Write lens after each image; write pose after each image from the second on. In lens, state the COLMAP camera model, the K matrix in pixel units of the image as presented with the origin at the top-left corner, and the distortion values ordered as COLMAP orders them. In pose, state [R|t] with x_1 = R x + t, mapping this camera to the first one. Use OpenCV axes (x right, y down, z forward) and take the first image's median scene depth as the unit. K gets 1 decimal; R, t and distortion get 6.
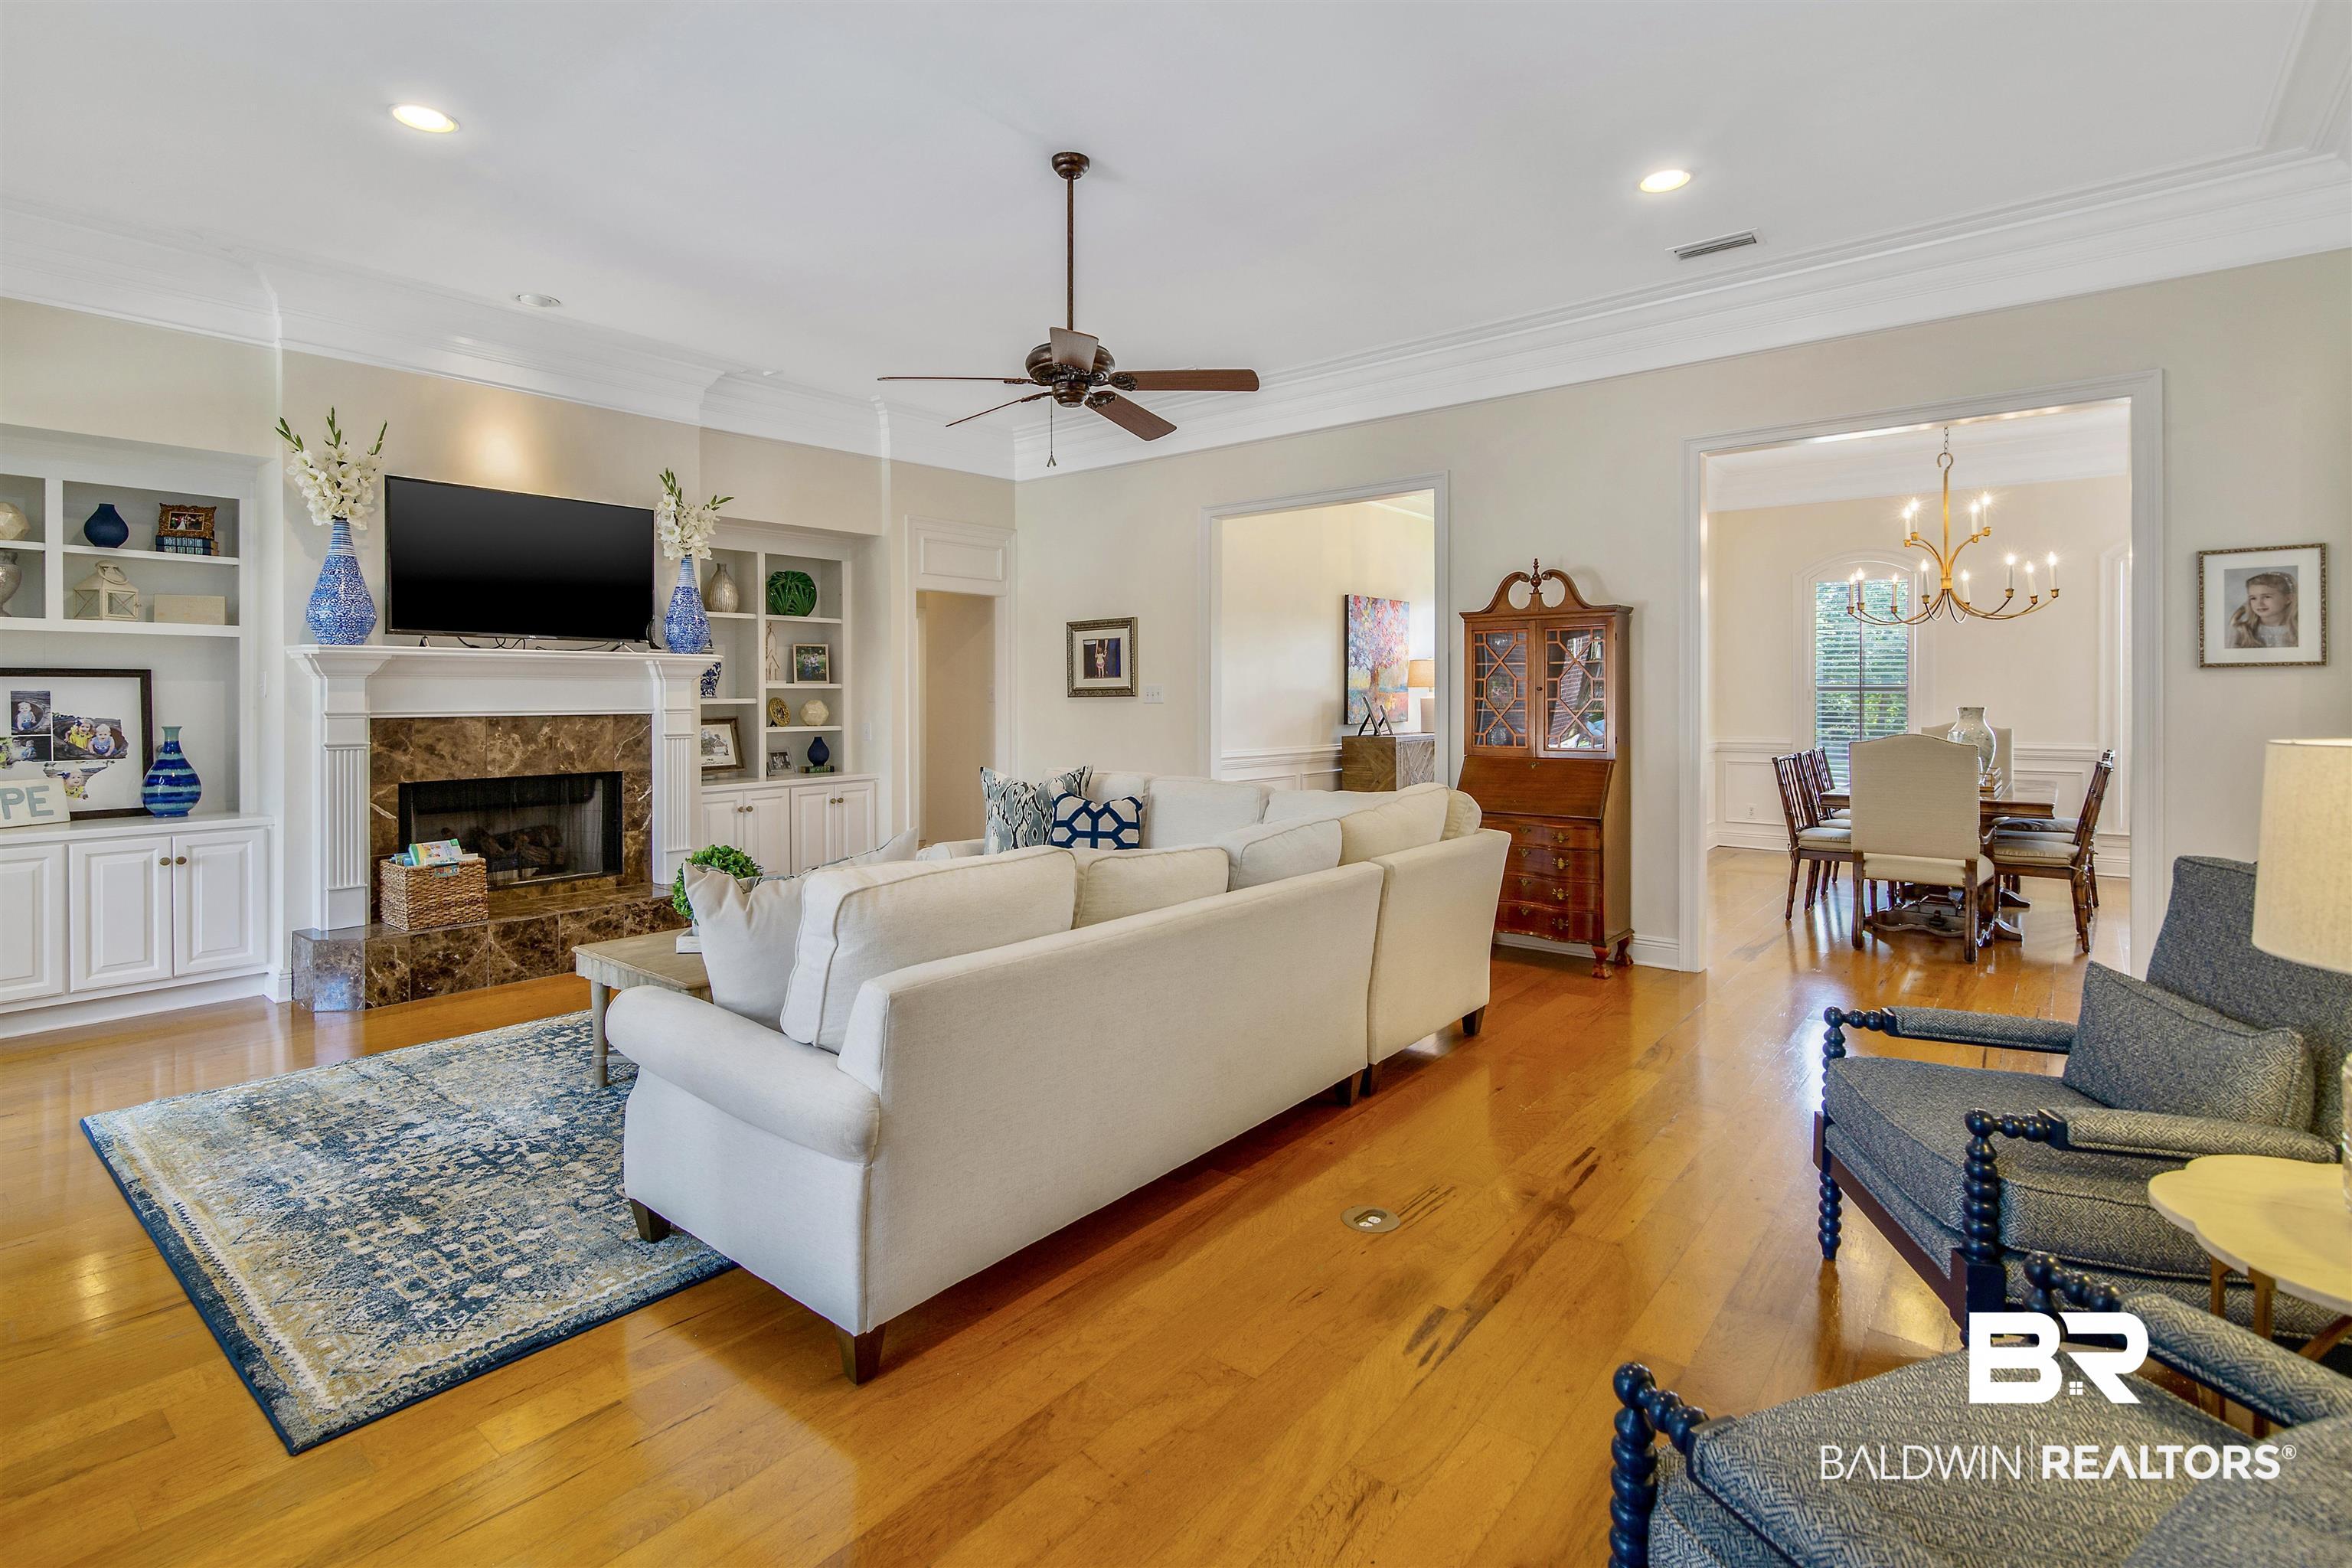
lens RADIAL K [[1093.1, 0, 1185.0], [0, 1093.1, 691.7], [0, 0, 1]] dist [0.005903, -0.000852]
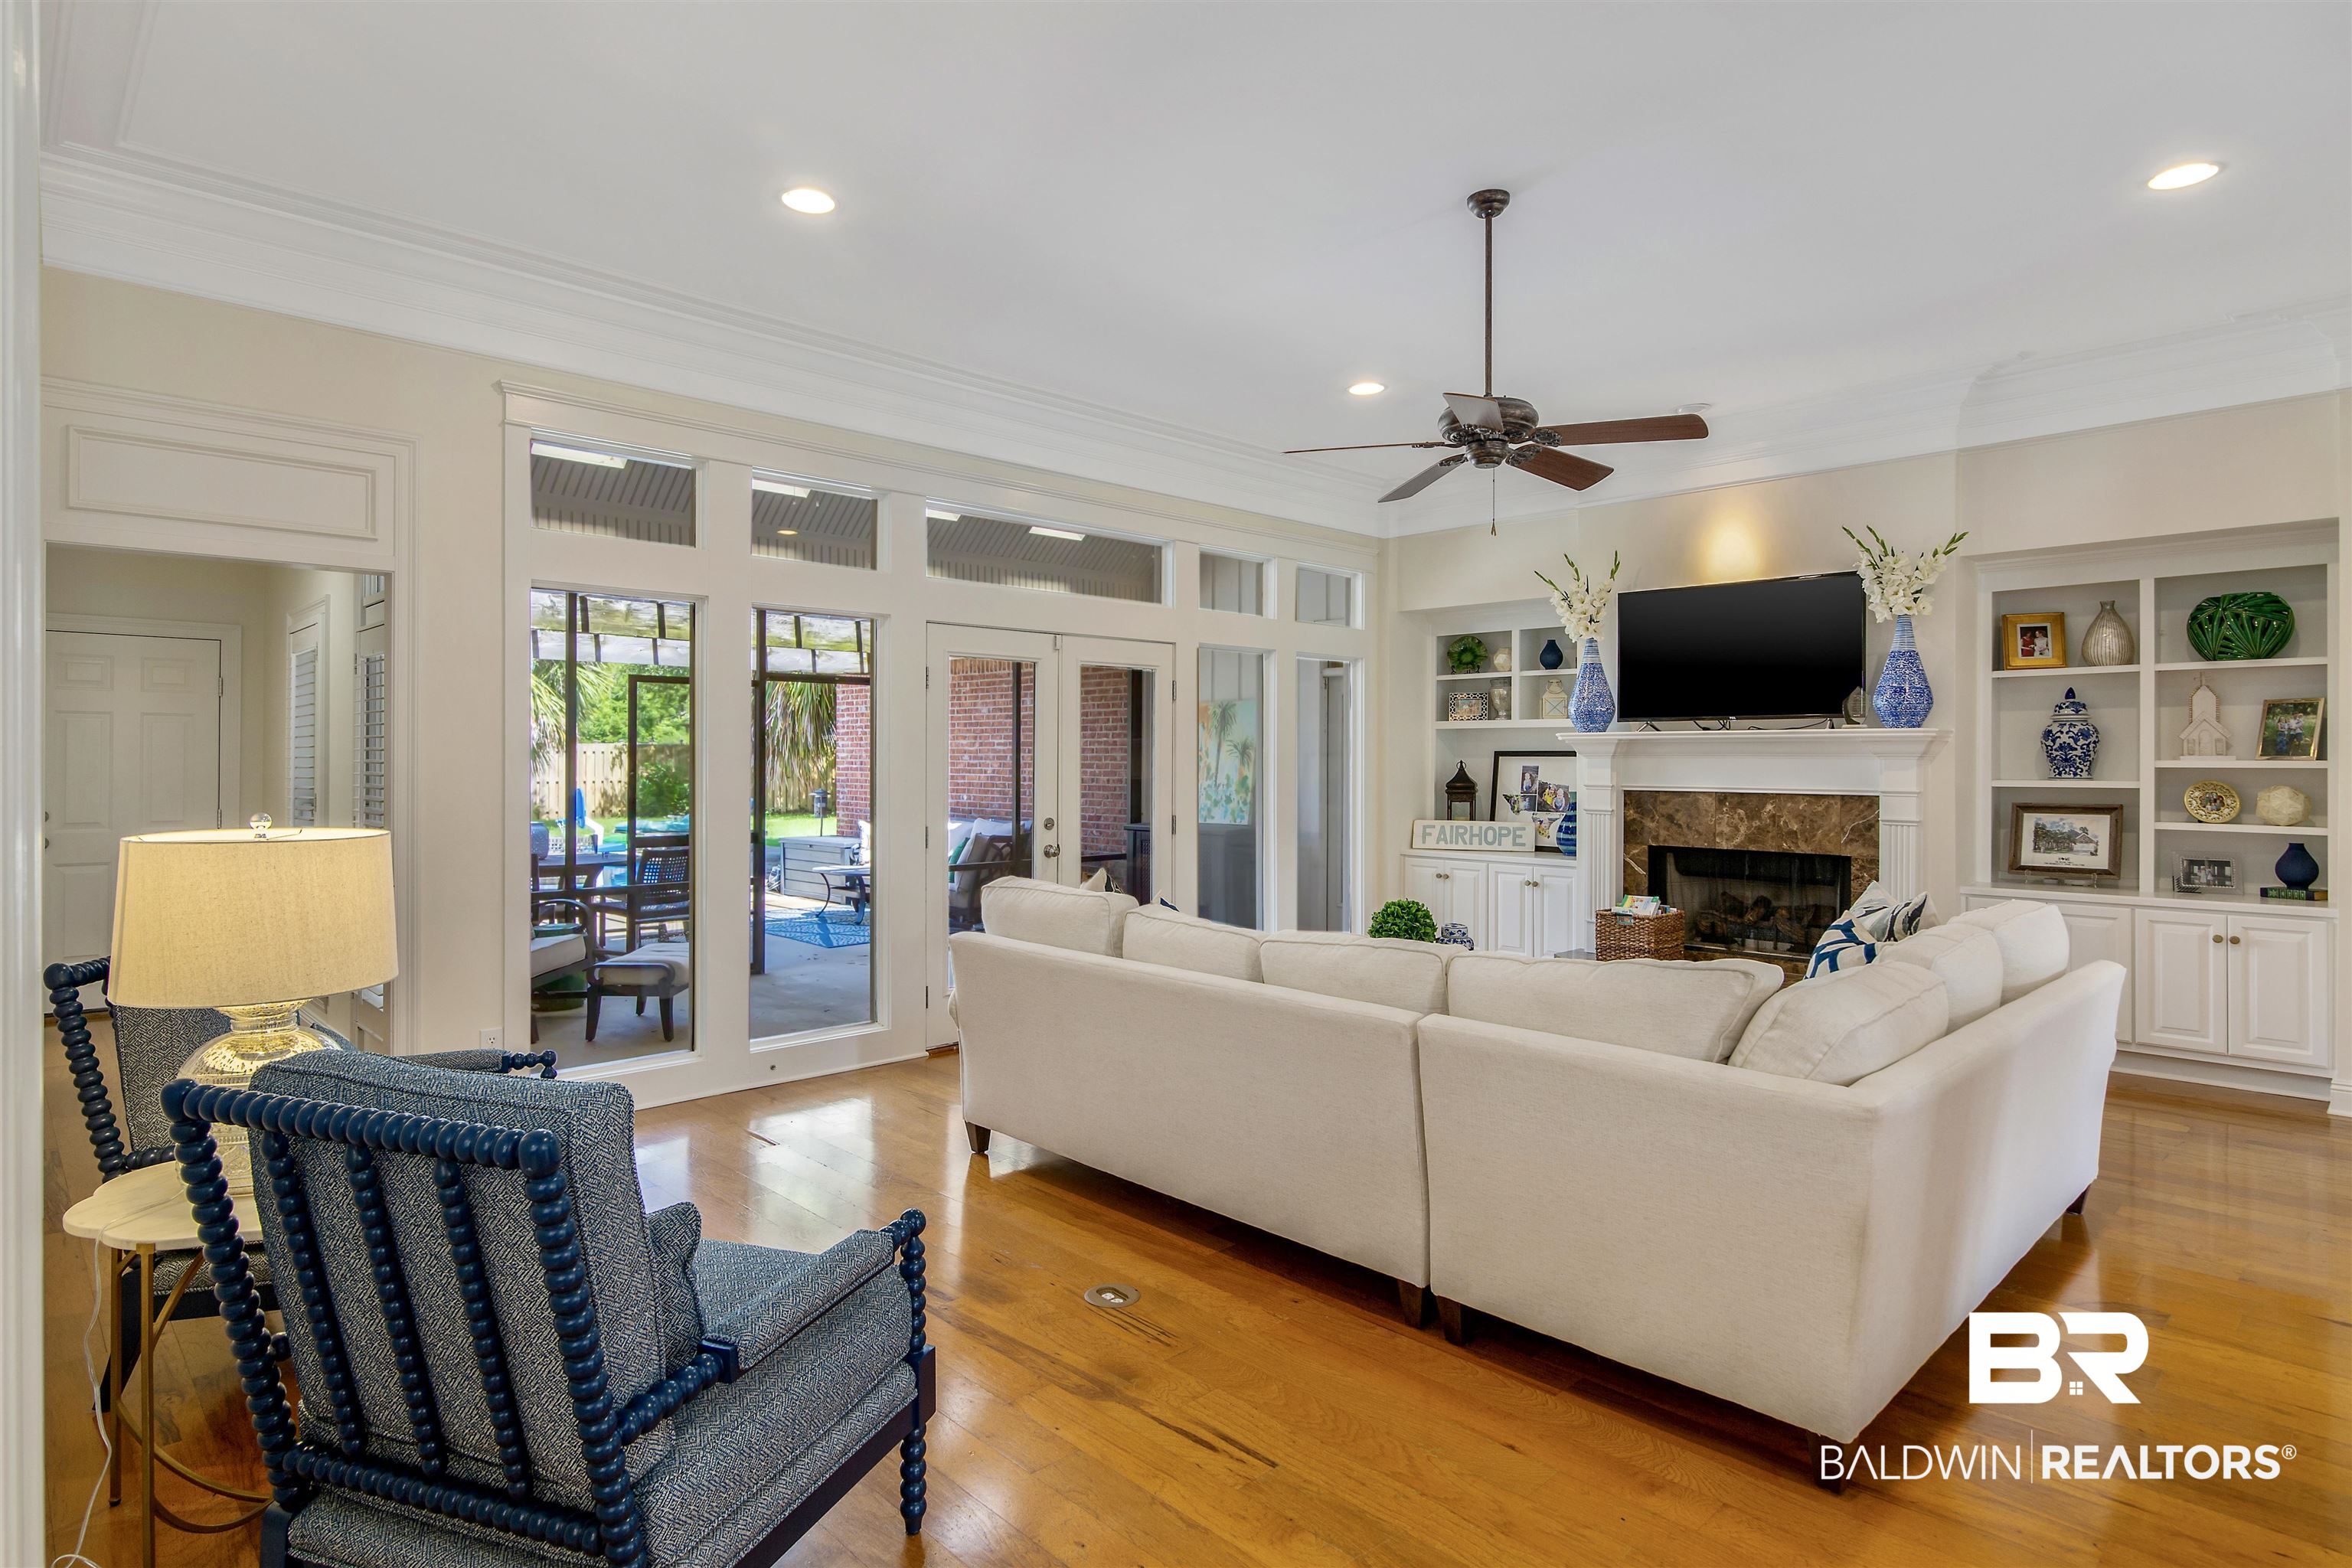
lens RADIAL K [[1276.1, 0, 1160.1], [0, 1276.1, 771.7], [0, 0, 1]] dist [0.005572, 0.001548]
pose [[-0.129307, 0.015723, -0.991480, 0.718143], [0.001021, 0.999876, 0.015723, -0.018987], [0.991604, 0.001021, -0.129307, 0.634495]]
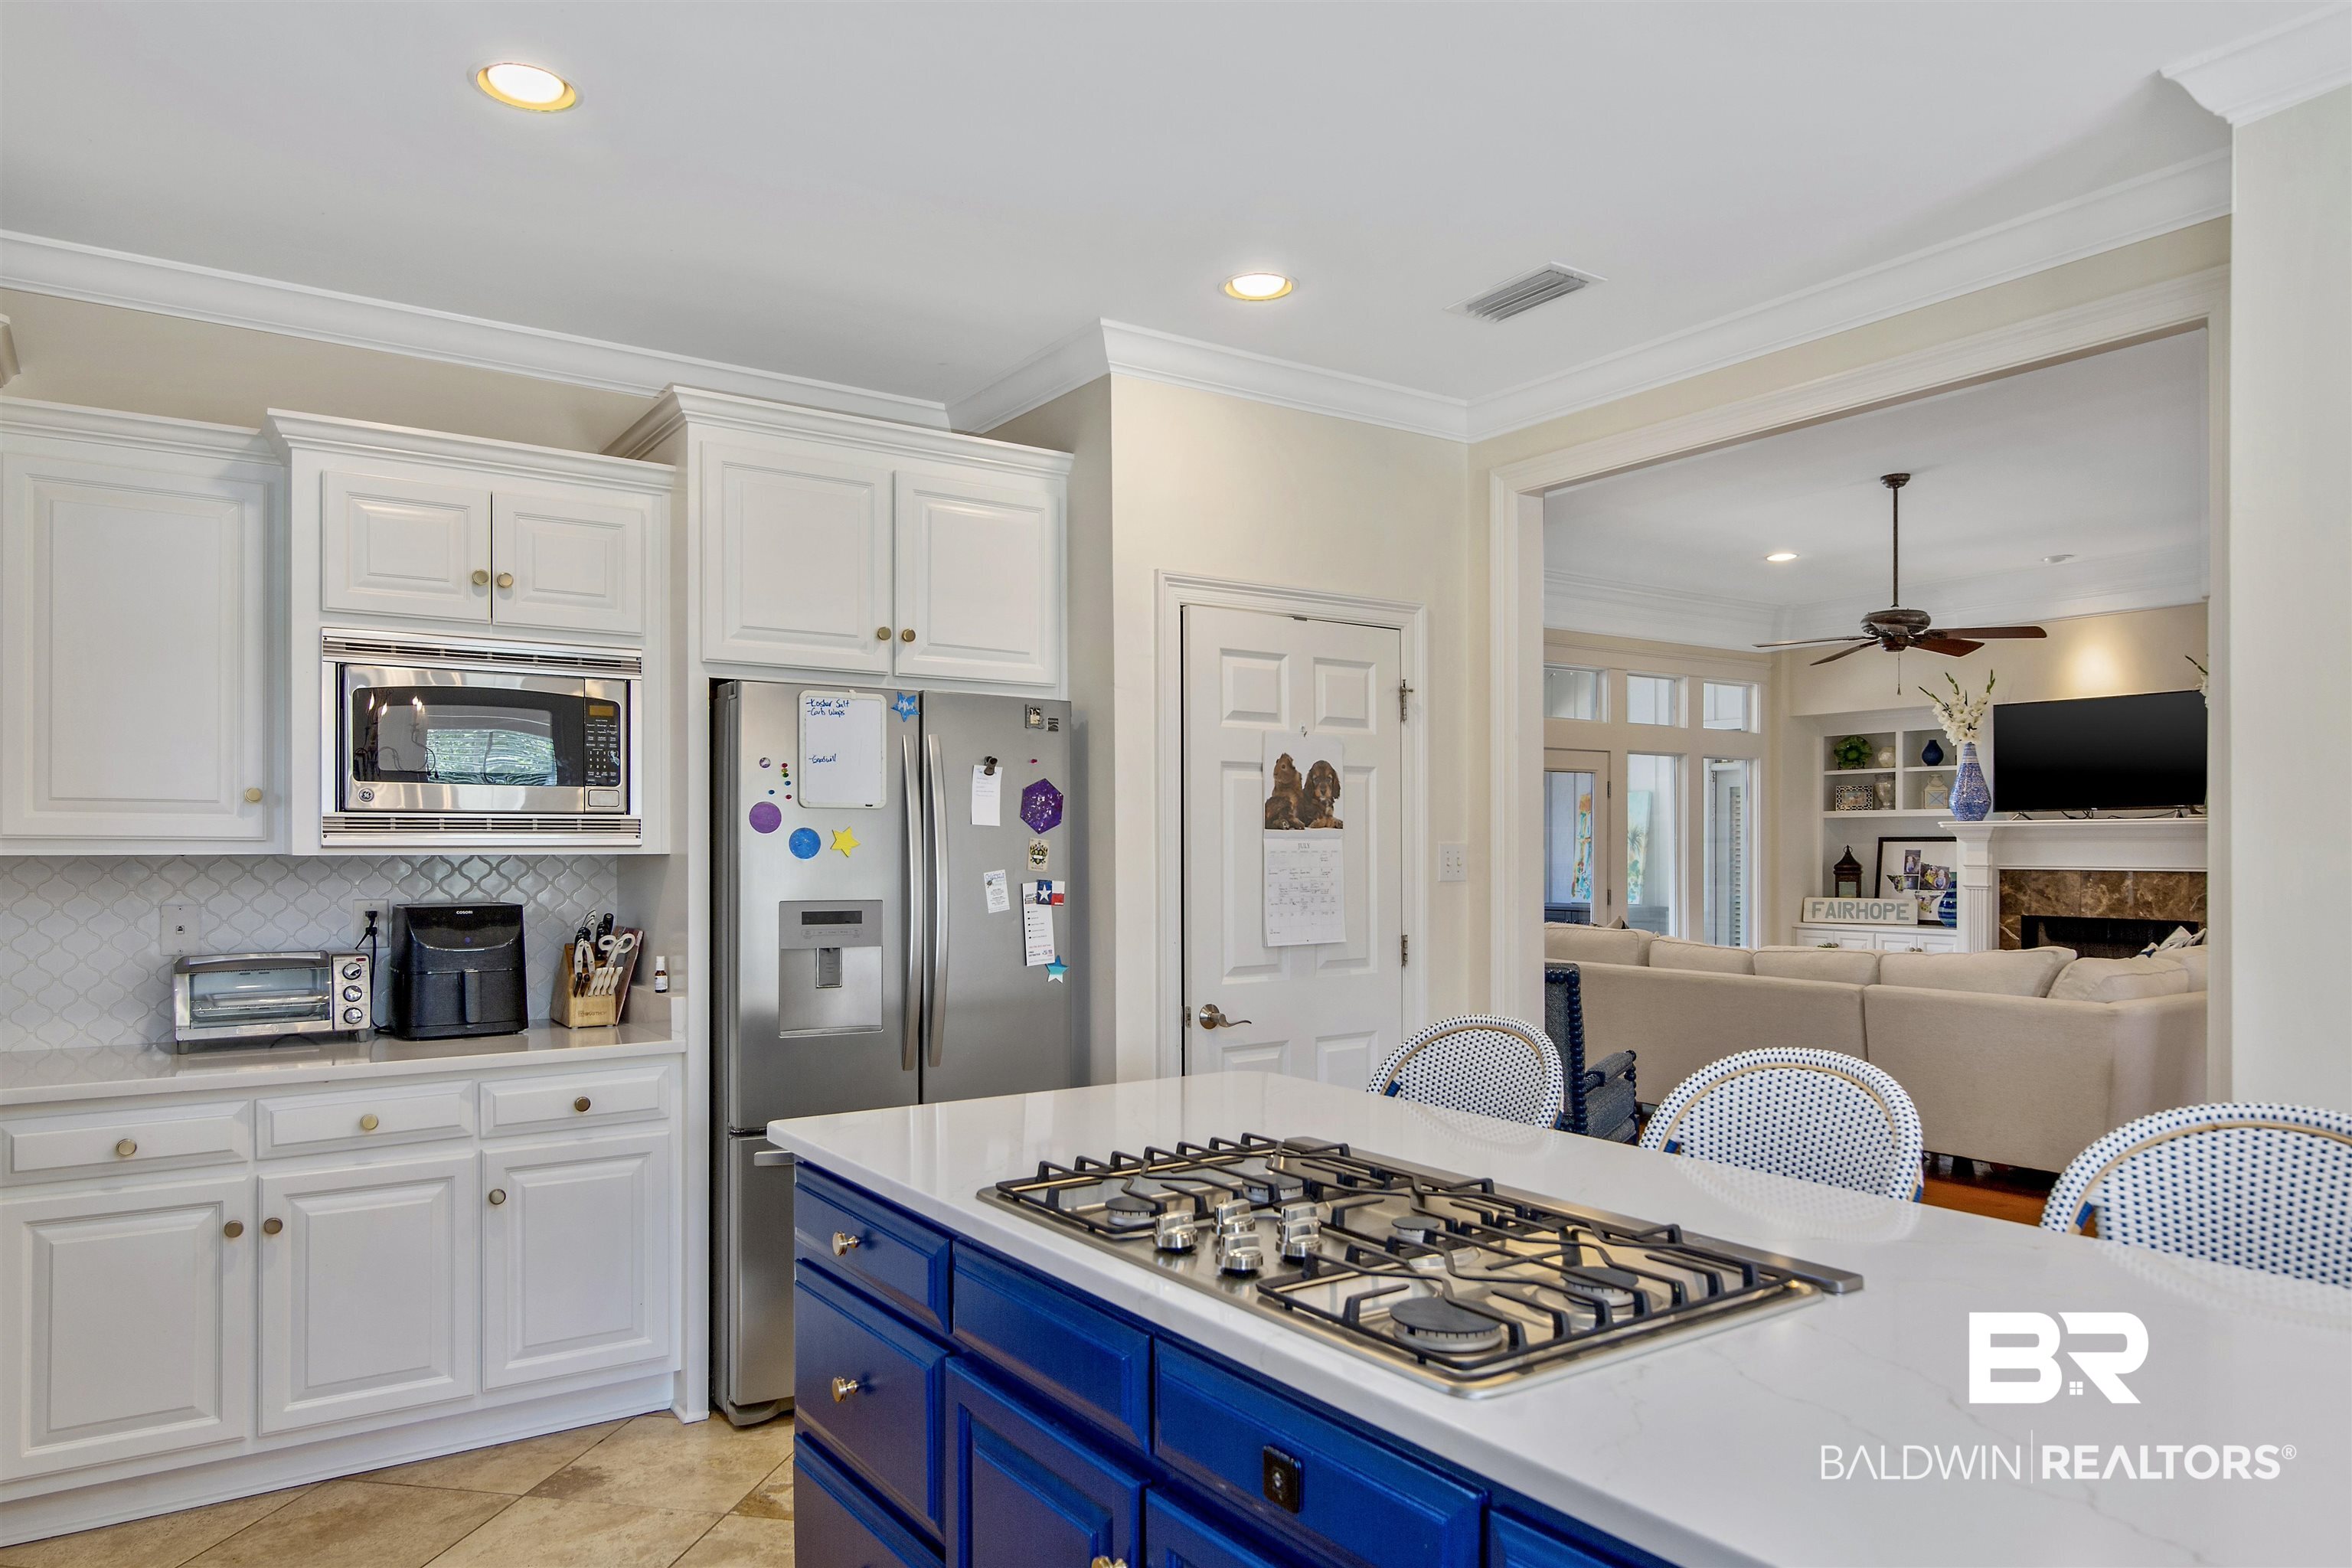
lens RADIAL K [[1530.1, 0, 1155.6], [0, 1530.1, 855.3], [0, 0, 1]] dist [0.007068, -0.002818]
pose [[-0.289970, 0.009927, -0.956984, 1.491357], [0.003480, 0.999951, 0.009318, -0.017103], [0.957029, -0.000629, -0.289990, 0.485163]]
